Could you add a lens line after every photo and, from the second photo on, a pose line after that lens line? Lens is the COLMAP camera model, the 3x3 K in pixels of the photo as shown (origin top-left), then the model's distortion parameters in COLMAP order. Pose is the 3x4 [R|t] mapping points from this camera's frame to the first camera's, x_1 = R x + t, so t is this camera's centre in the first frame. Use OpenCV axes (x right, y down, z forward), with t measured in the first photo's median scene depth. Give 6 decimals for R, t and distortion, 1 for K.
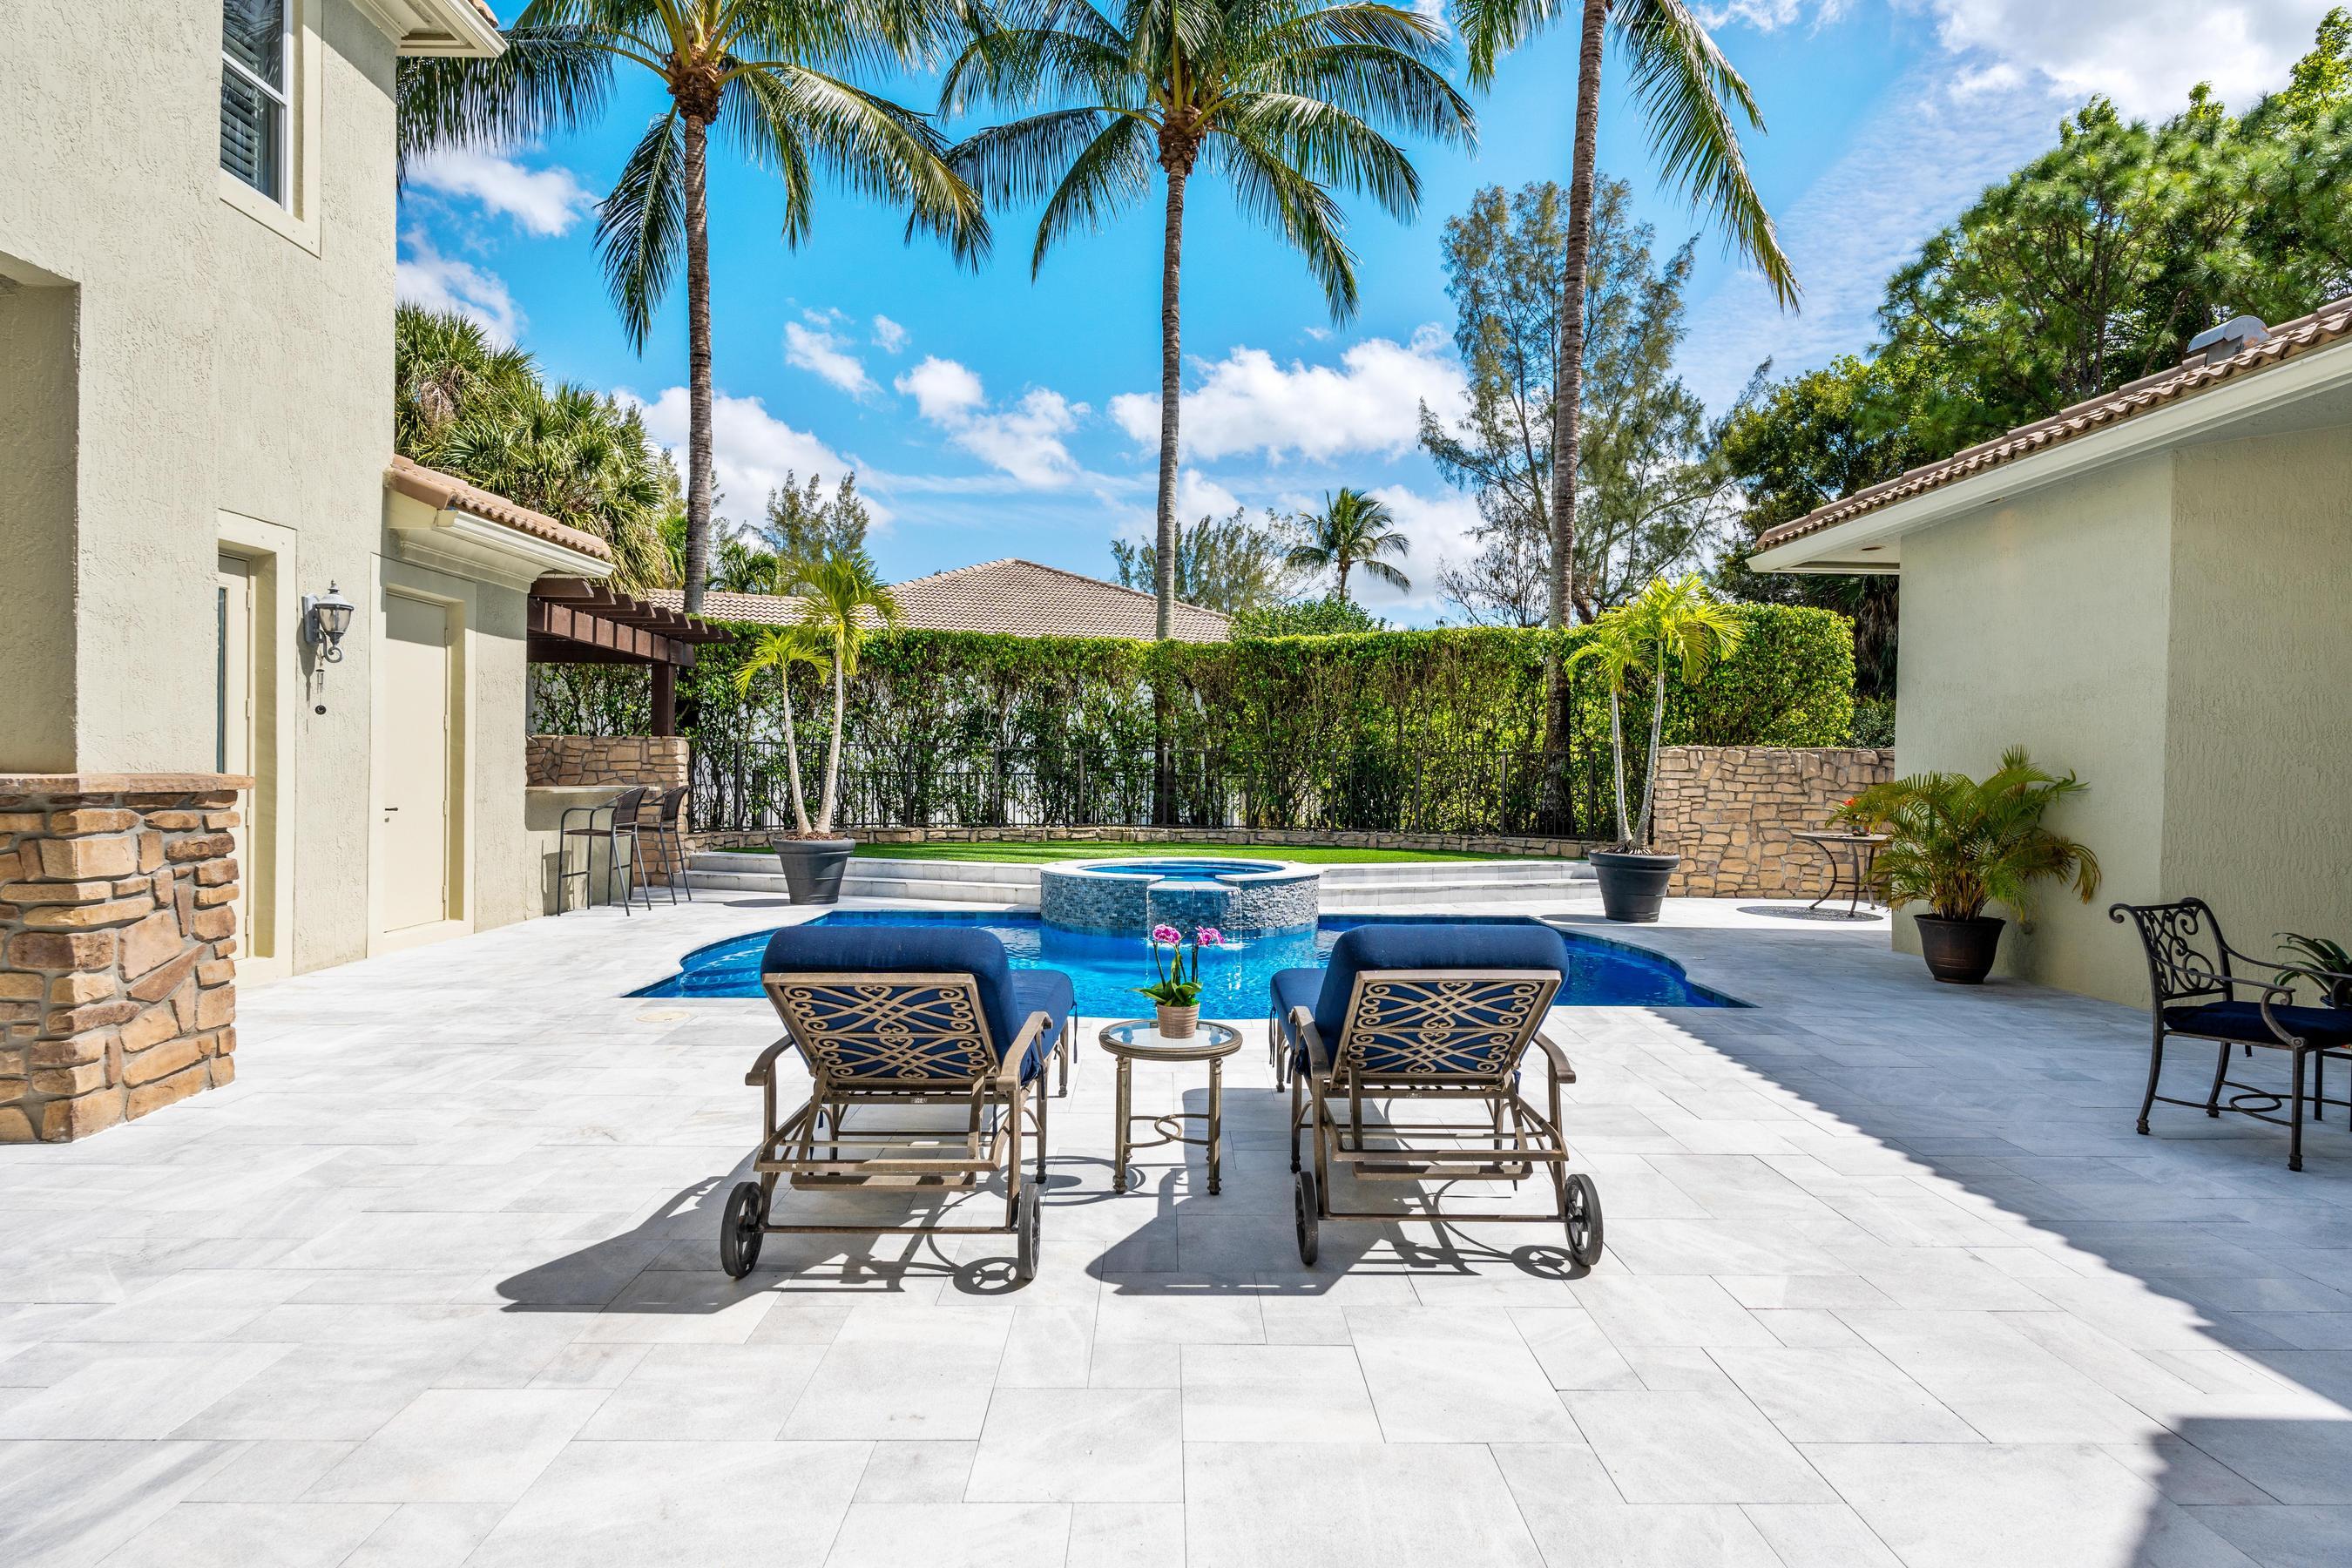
lens RADIAL K [[1204.4, 0, 1169.7], [0, 1204.4, 777.9], [0, 0, 1]] dist [0.001600, 0.001203]
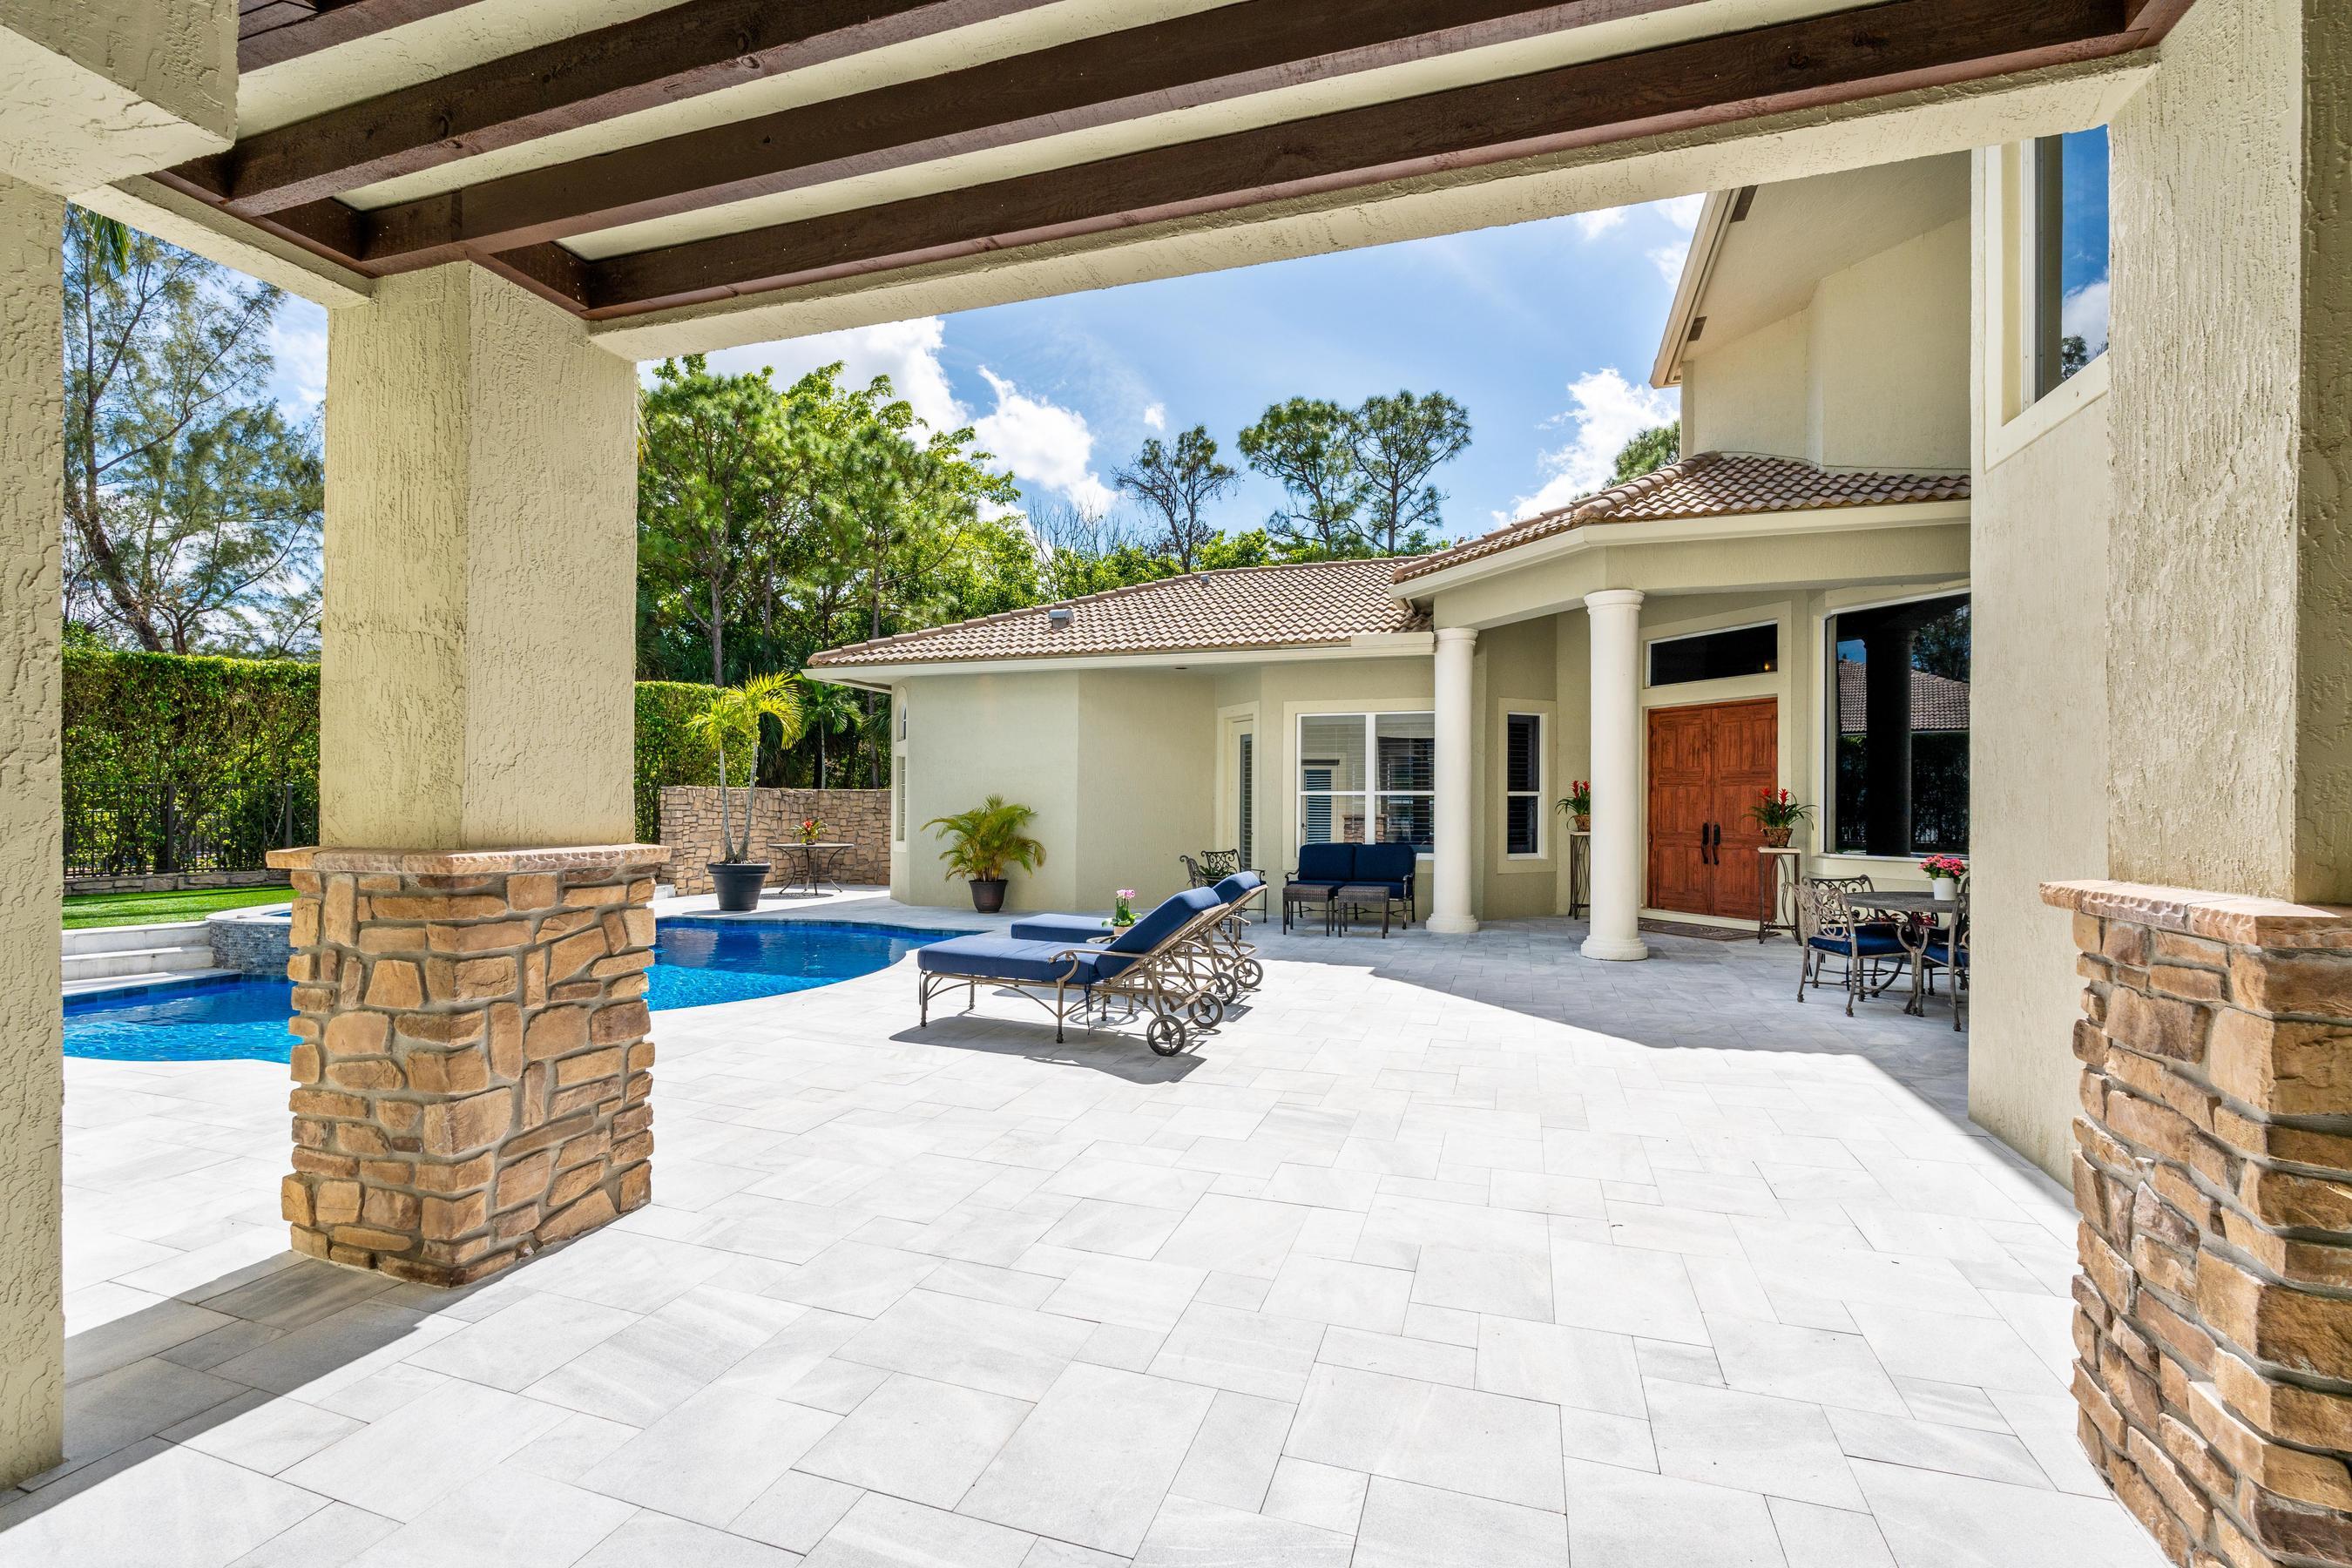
lens RADIAL K [[1024.5, 0, 1176.8], [0, 1024.5, 804.3], [0, 0, 1]] dist [-0.003402, 0.000402]
pose [[0.323236, -0.009311, 0.946273, -0.540833], [0.003831, 0.999956, 0.008531, -0.014460], [-0.946311, 0.000868, 0.323258, 0.100659]]
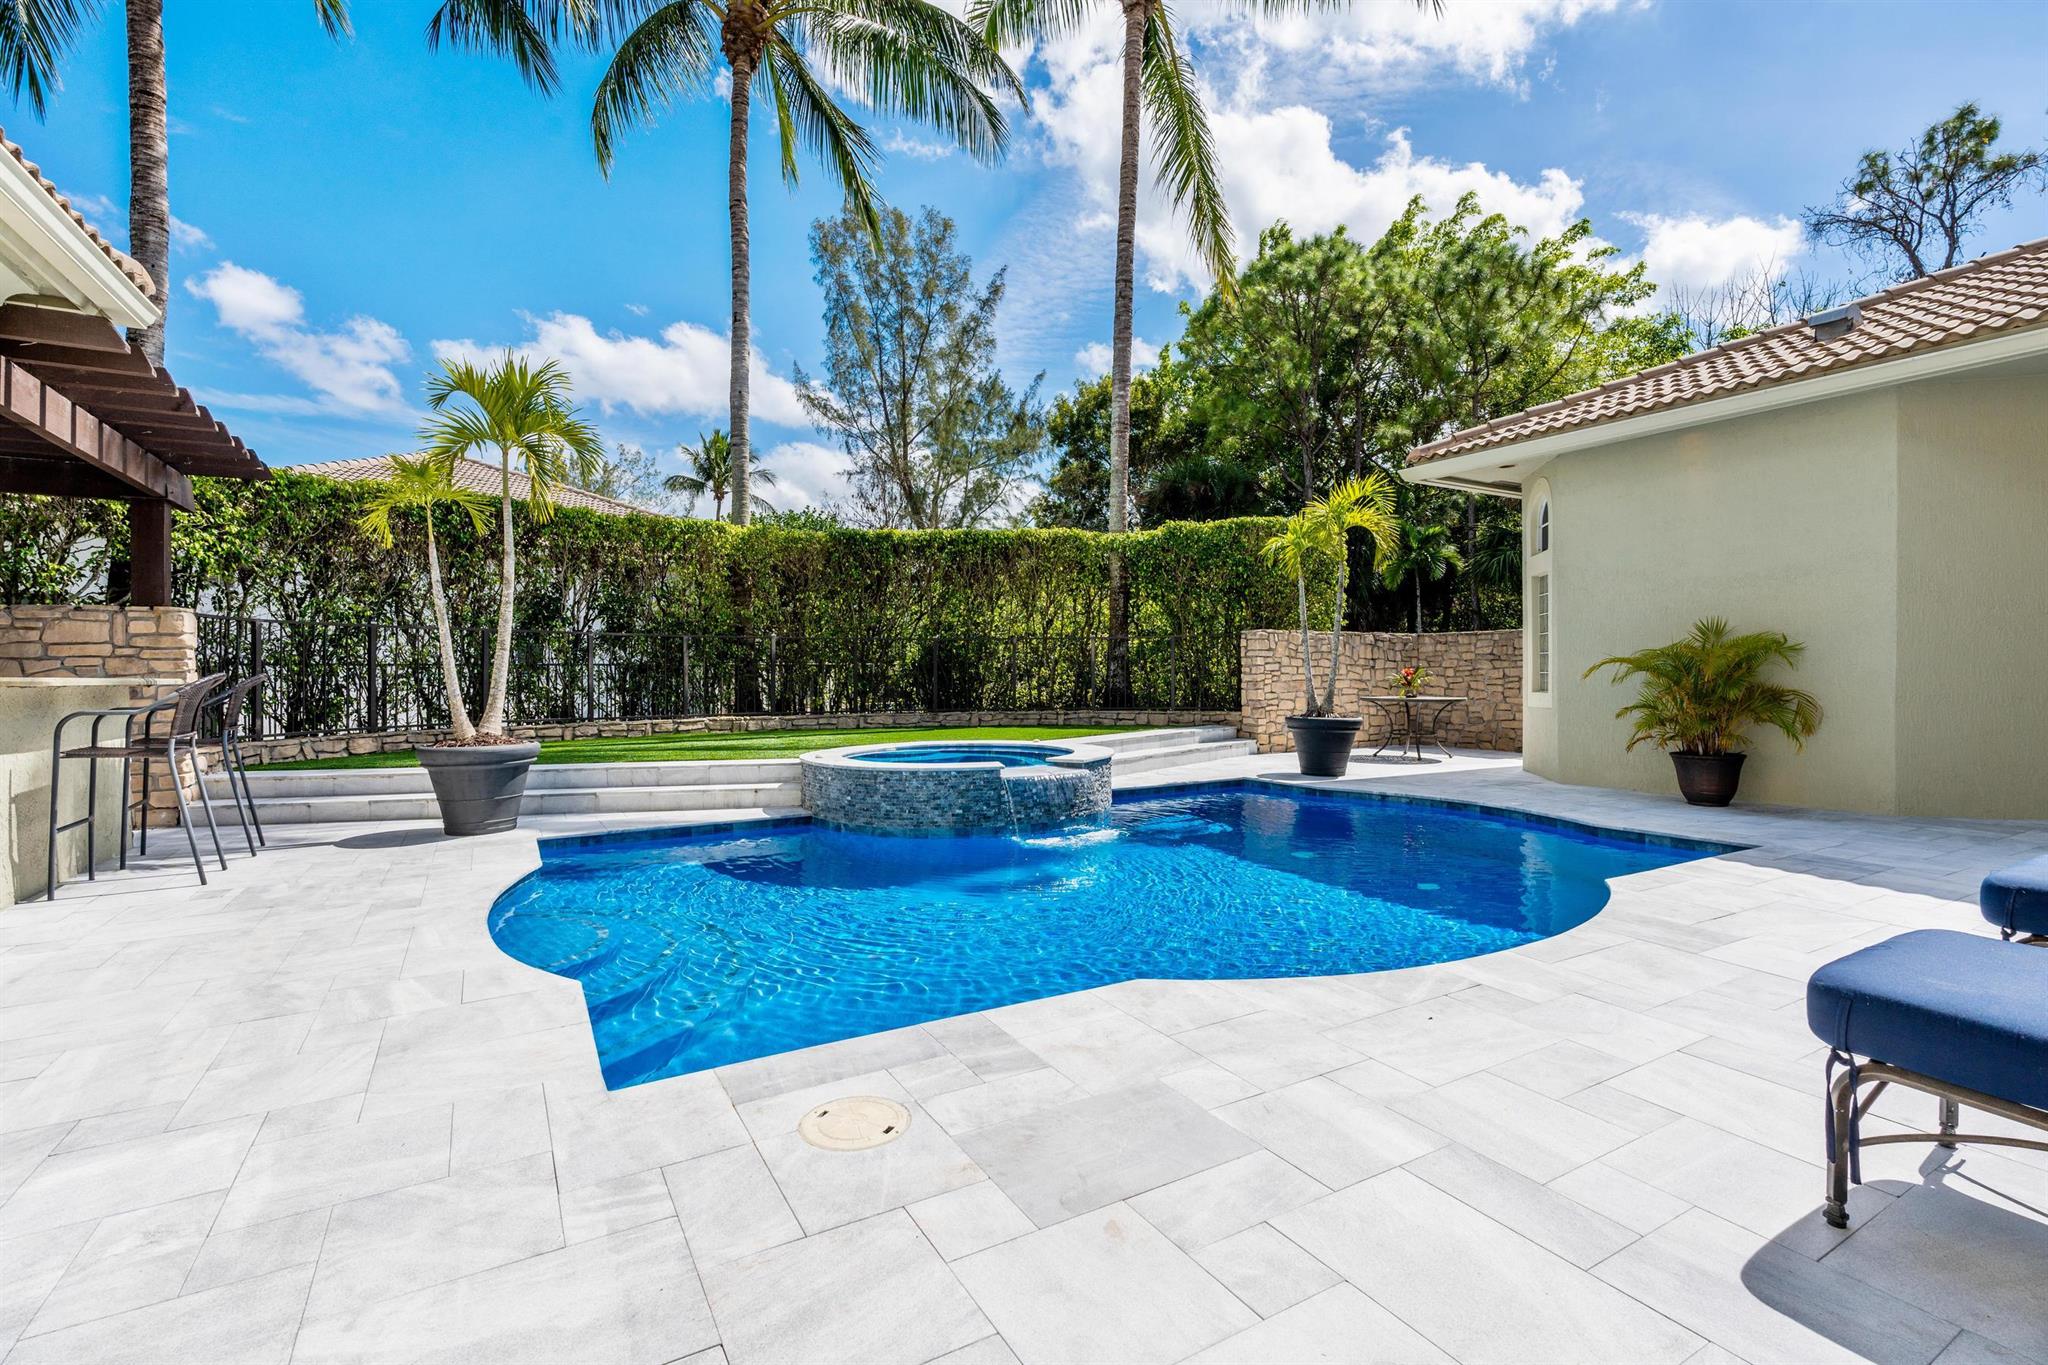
lens RADIAL K [[929.4, 0, 1025.4], [0, 929.4, 666.1], [0, 0, 1]] dist [-0.005881, -0.000094]
pose [[0.870269, -0.013662, 0.492388, -0.271653], [0.018247, 0.999823, -0.004509, 0.011383], [-0.492239, 0.012908, 0.870364, 0.328826]]
